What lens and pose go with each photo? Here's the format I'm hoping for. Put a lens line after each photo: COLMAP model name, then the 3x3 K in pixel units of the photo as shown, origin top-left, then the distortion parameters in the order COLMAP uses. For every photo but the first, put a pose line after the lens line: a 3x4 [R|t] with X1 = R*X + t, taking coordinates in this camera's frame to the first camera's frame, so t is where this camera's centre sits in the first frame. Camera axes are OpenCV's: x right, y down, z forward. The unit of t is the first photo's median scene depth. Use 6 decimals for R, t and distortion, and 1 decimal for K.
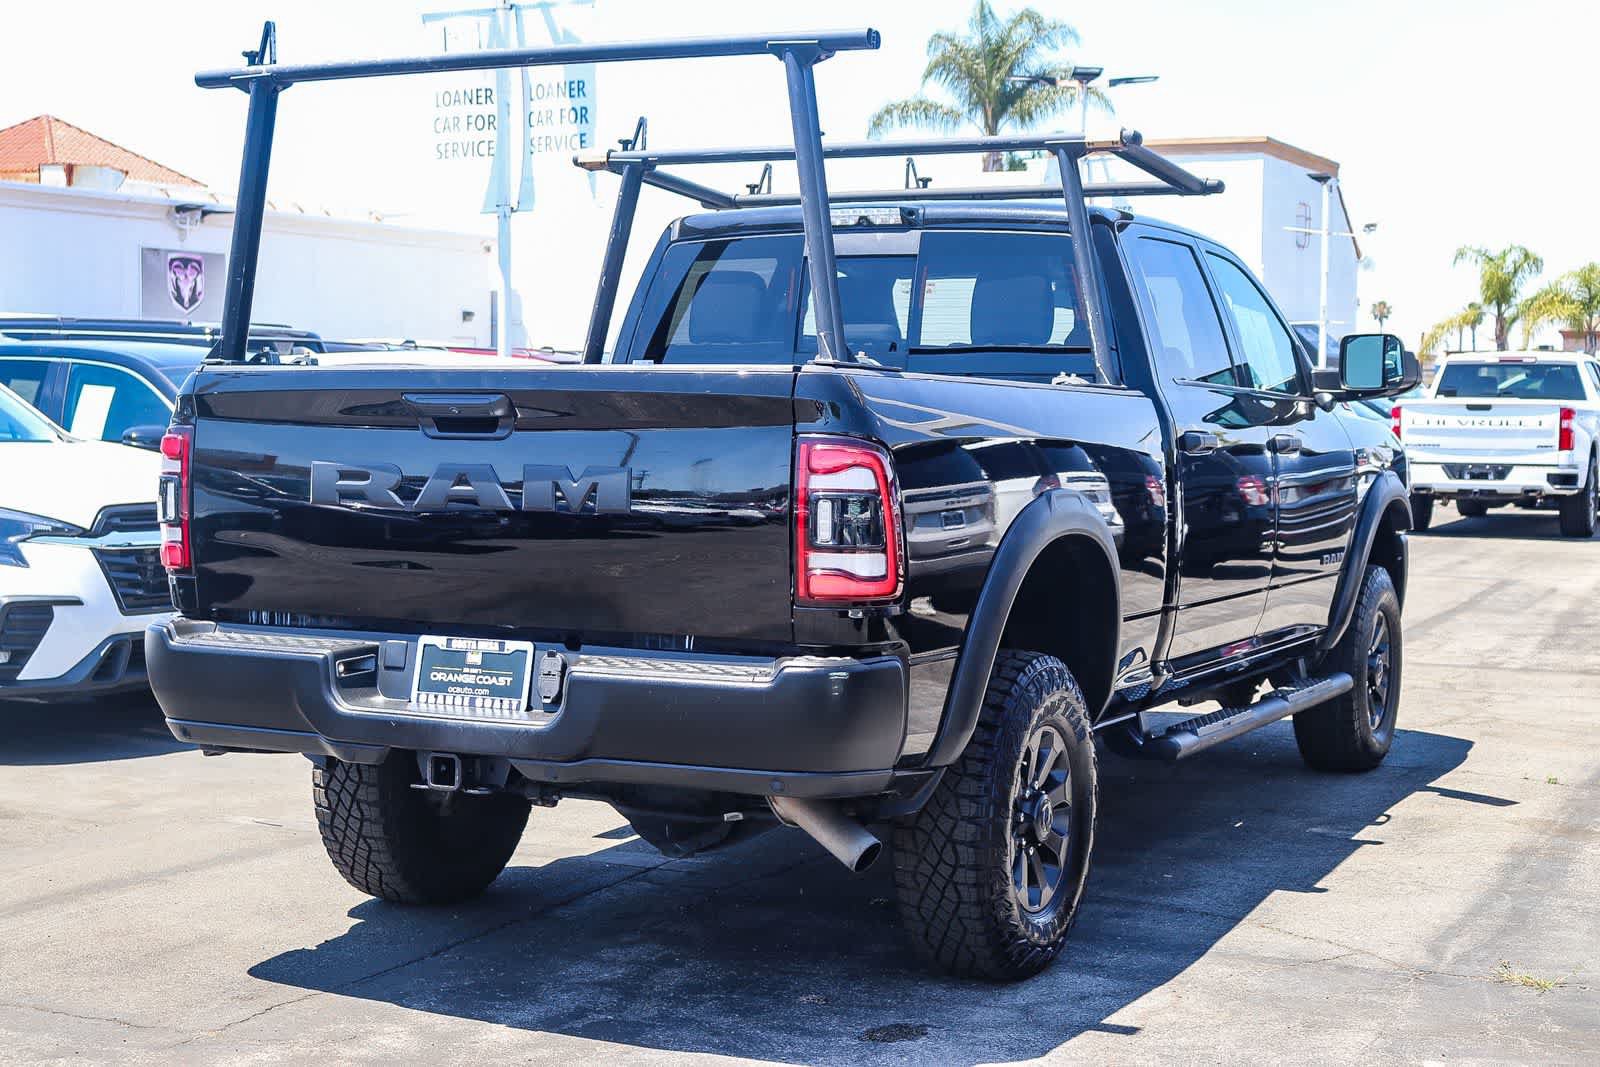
lens RADIAL K [[2470.4, 0, 806.5], [0, 2470.4, 529.5], [0, 0, 1]] dist [-0.055492, 0.000000]
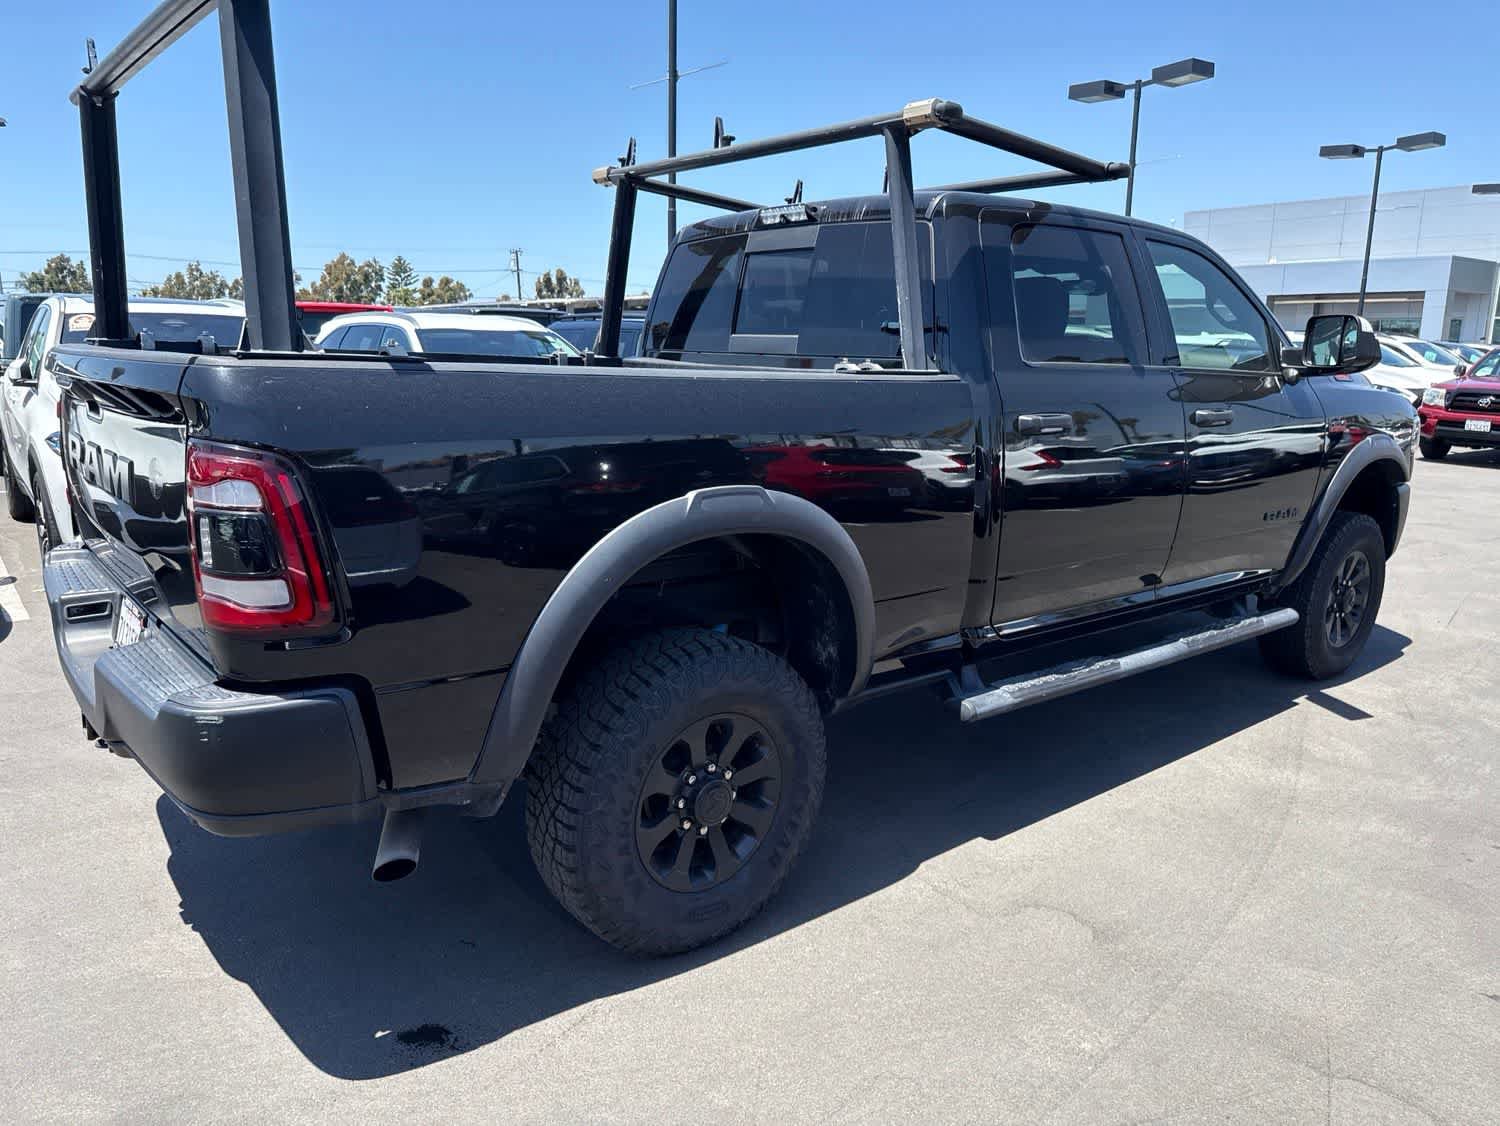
lens RADIAL K [[1049.9, 0, 755.0], [0, 1049.9, 573.0], [0, 0, 1]] dist [0.068442, -0.081782]
pose [[0.905513, 0.098221, -0.412794, 0.289413], [-0.032015, 0.985882, 0.164354, -0.051449], [0.423109, -0.135609, 0.895873, 0.648300]]
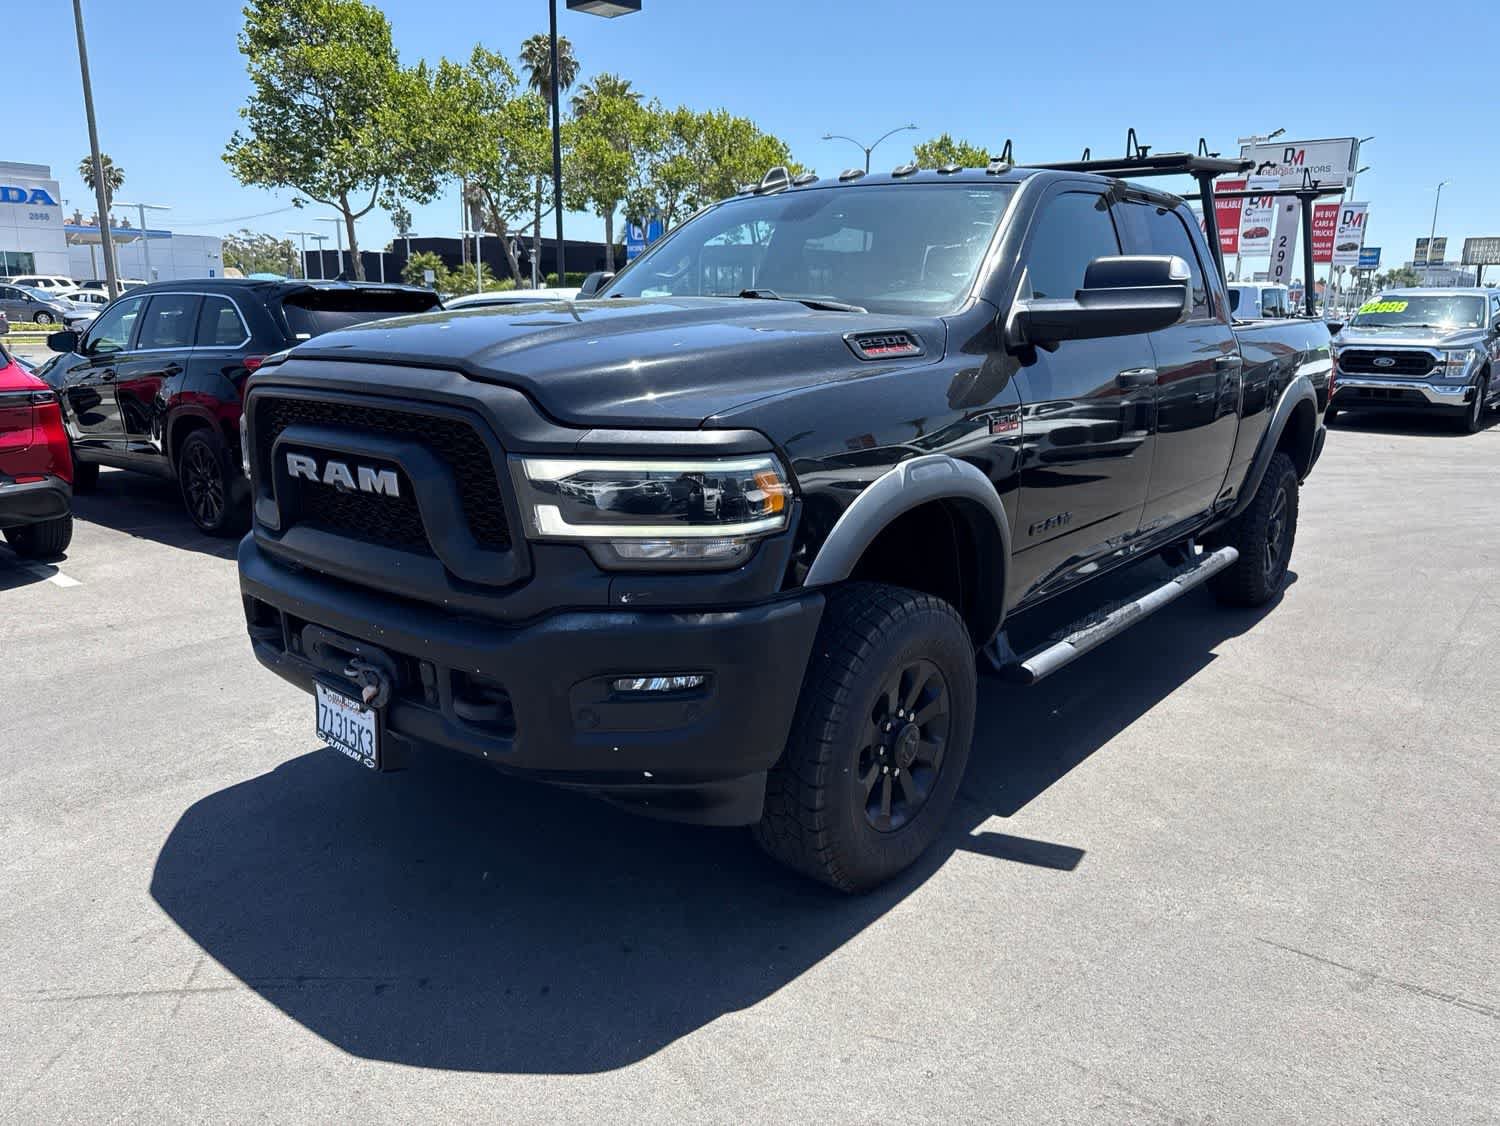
lens RADIAL K [[1049.9, 0, 746.0], [0, 1049.9, 546.5], [0, 0, 1]] dist [0.068442, -0.081782]
pose [[-0.972077, -0.070941, 0.223682, 0.049214], [-0.008424, 0.963144, 0.268854, -0.127546], [-0.234511, 0.259462, -0.936848, 2.161696]]
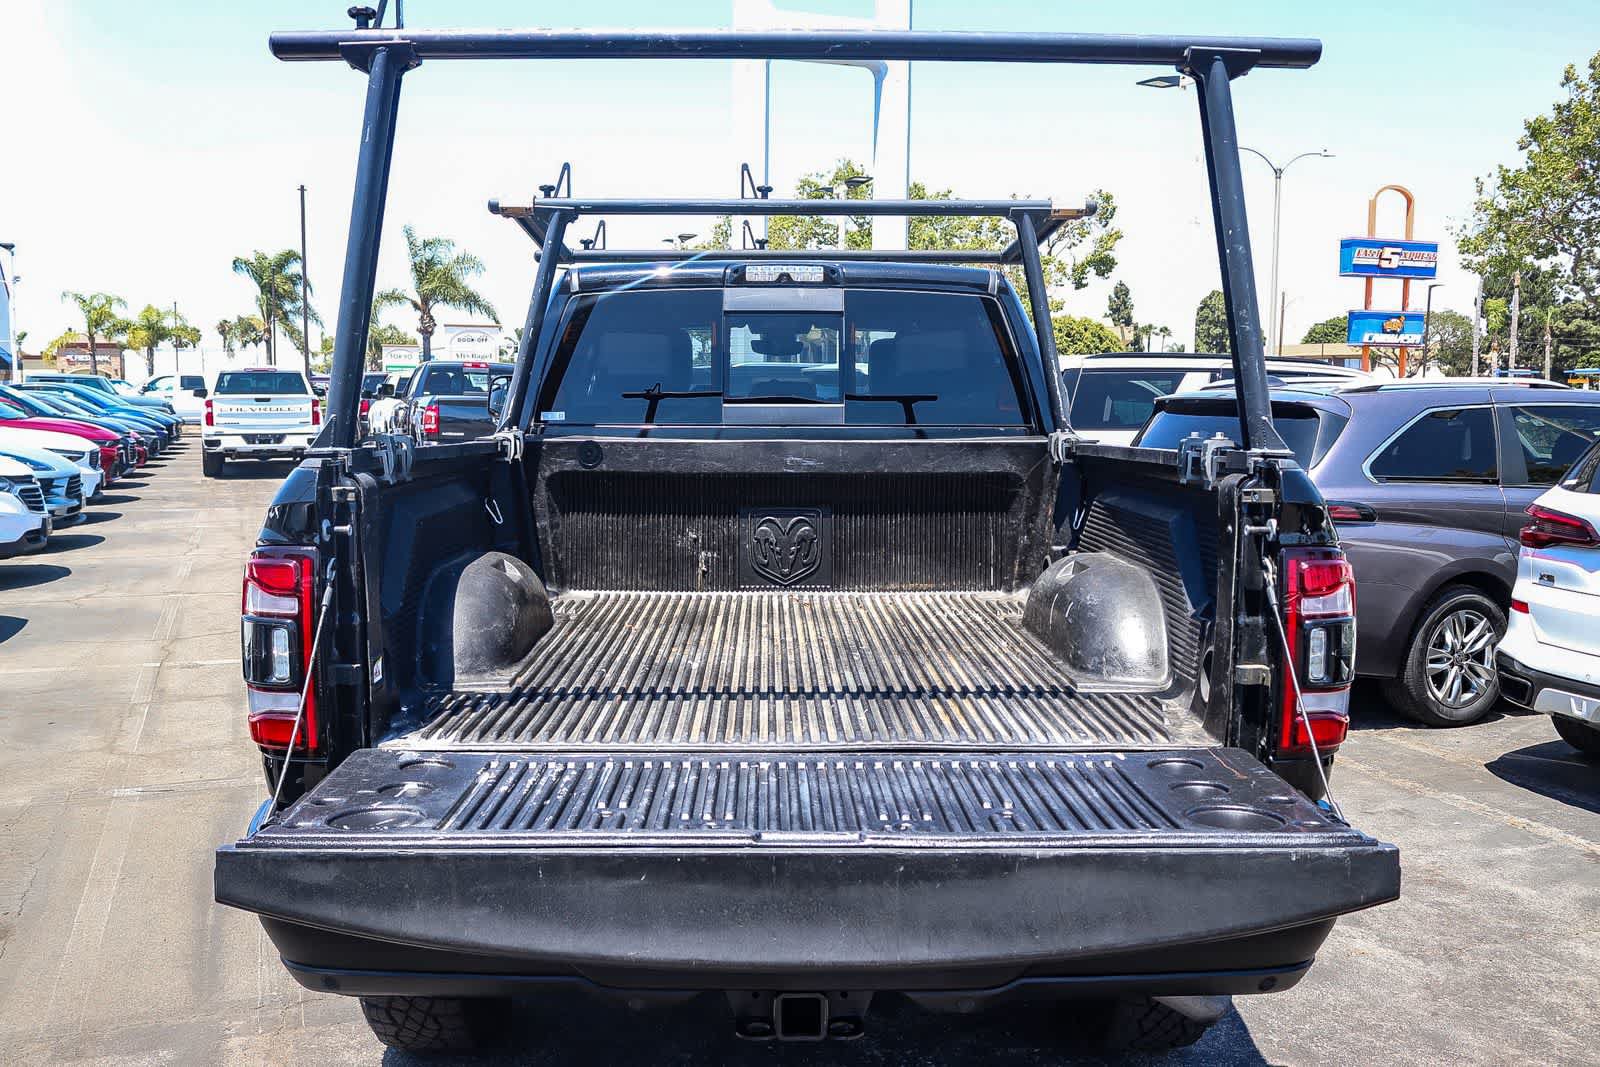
lens RADIAL K [[1377.0, 0, 781.7], [0, 1377.0, 539.3], [0, 0, 1]] dist [-0.053329, 0.033836]
pose [[0.895981, -0.053790, 0.440823, -0.297523], [0.028227, 0.997528, 0.064348, -0.064605], [-0.443194, -0.045212, 0.895285, 0.589407]]
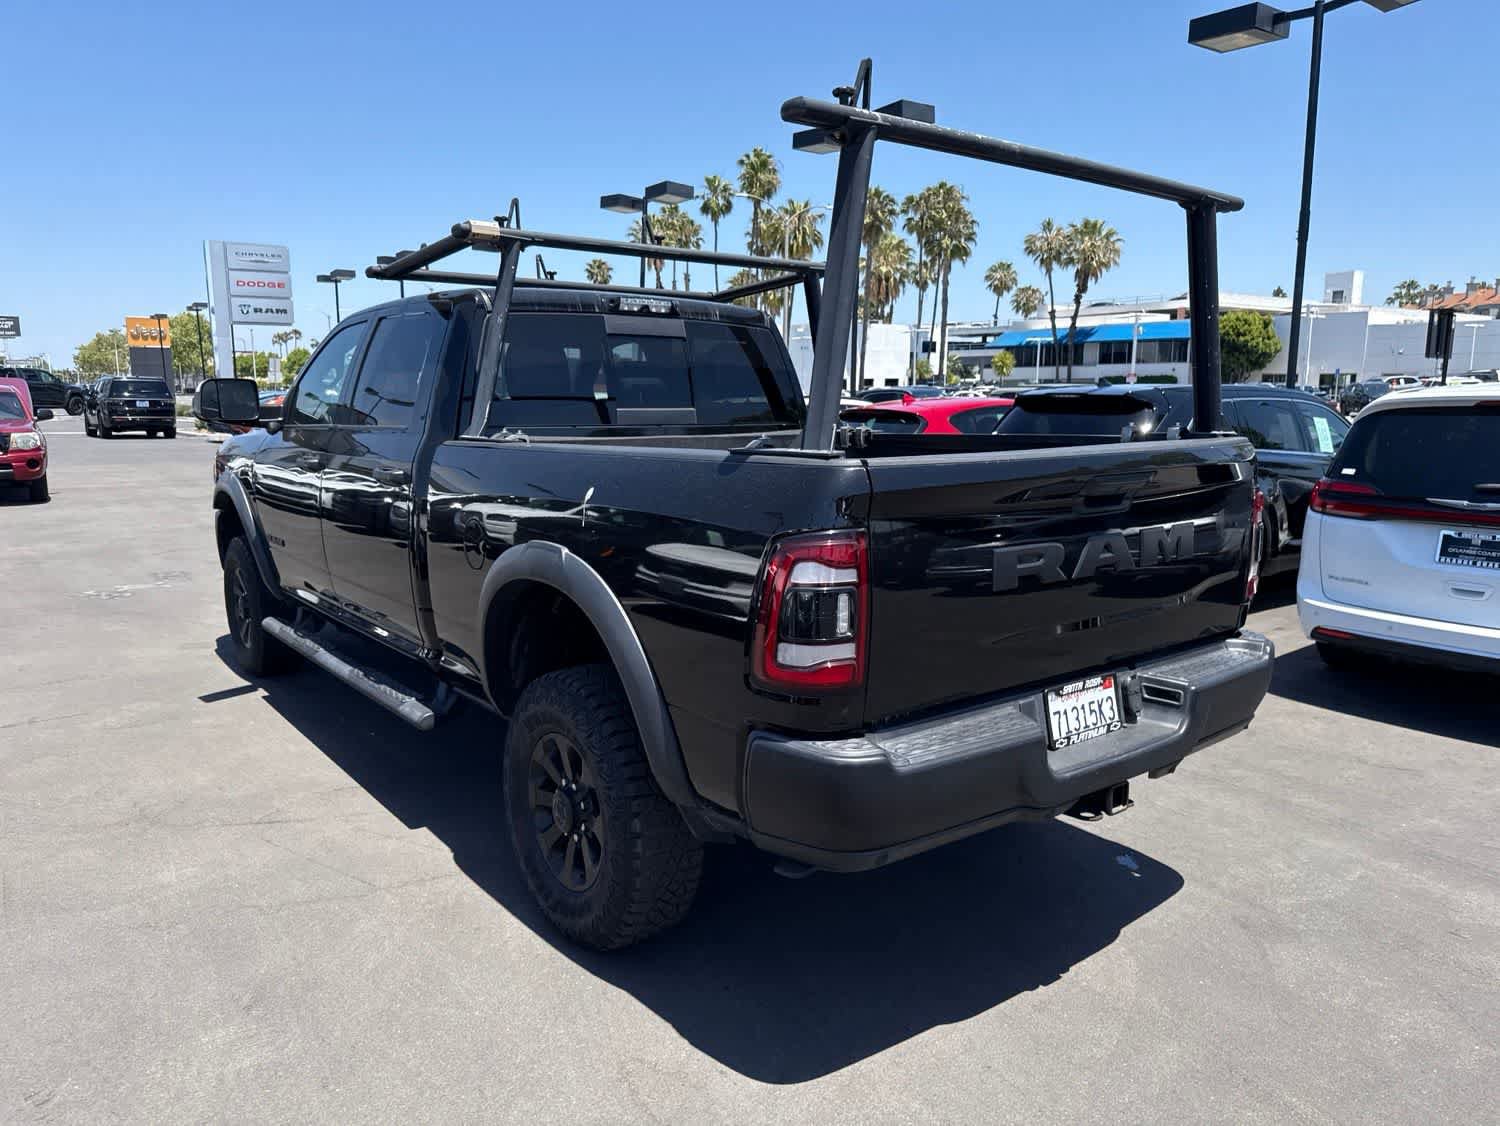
lens RADIAL K [[1049.9, 0, 742.2], [0, 1049.9, 573.5], [0, 0, 1]] dist [0.068442, -0.081782]
pose [[0.444510, -0.158782, 0.881589, -0.596487], [0.047118, 0.986947, 0.154000, -0.084931], [-0.894534, -0.026916, 0.446190, 0.859372]]
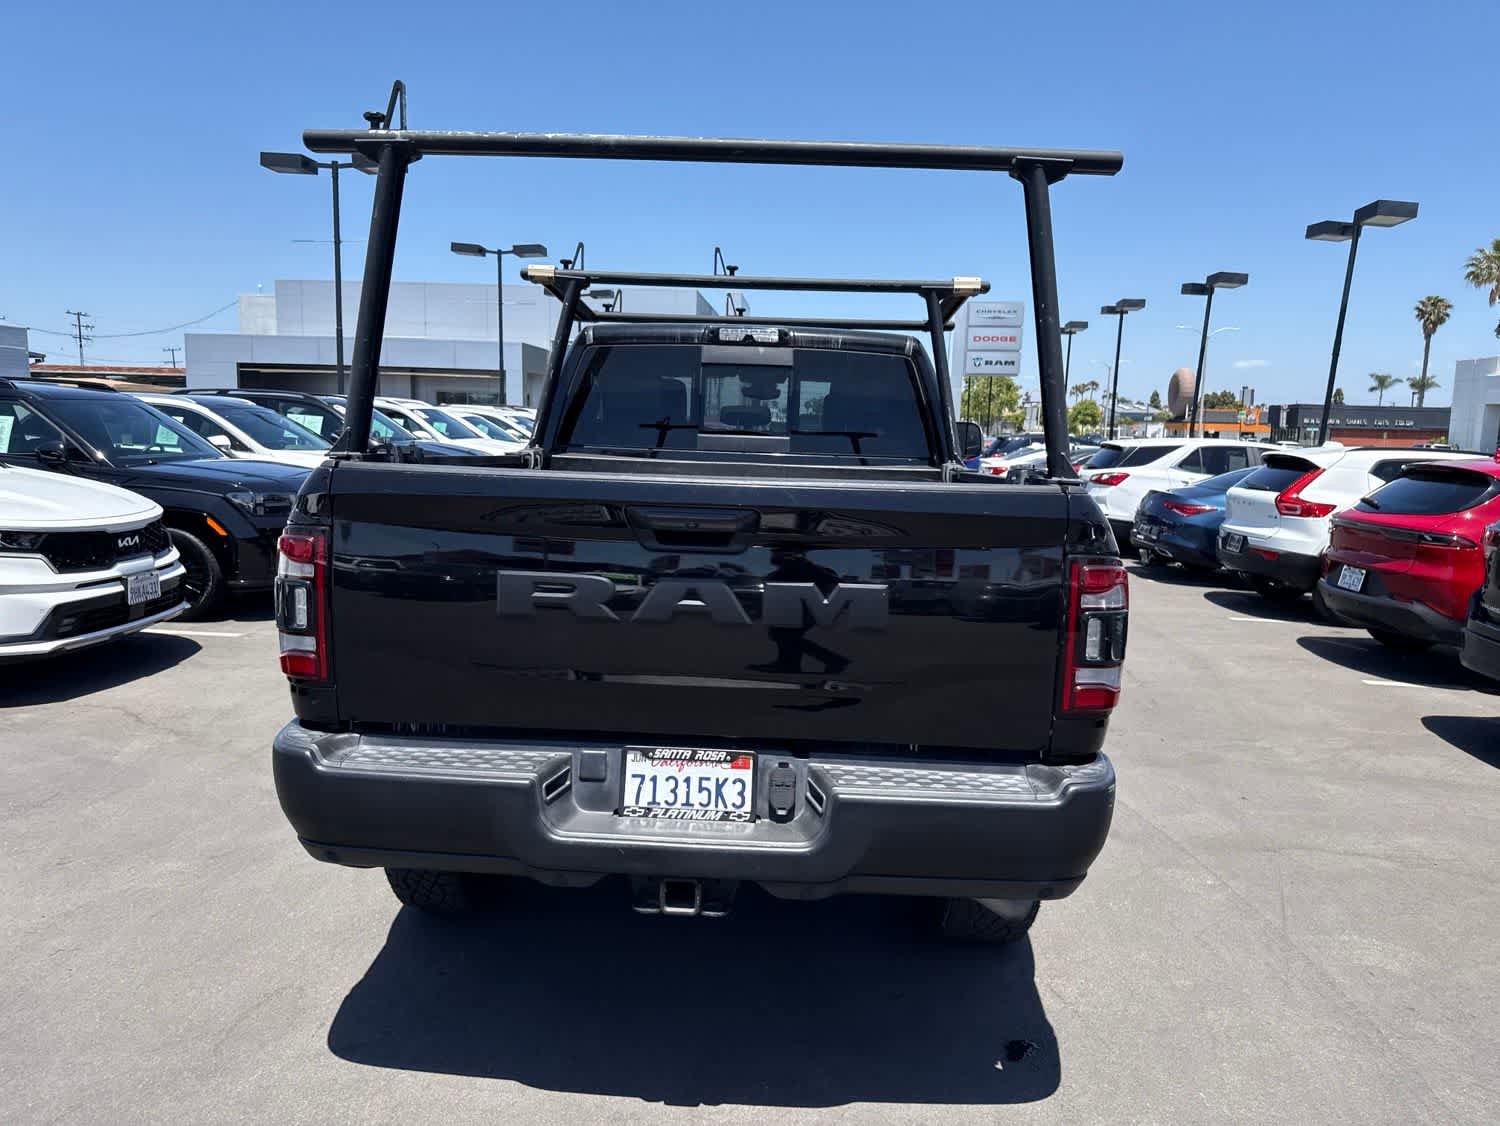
lens RADIAL K [[1049.9, 0, 756.7], [0, 1049.9, 568.6], [0, 0, 1]] dist [0.068442, -0.081782]
pose [[0.916897, -0.030646, 0.397947, -0.257506], [-0.005241, 0.996037, 0.088780, -0.061875], [-0.399091, -0.083487, 0.913103, 0.567440]]
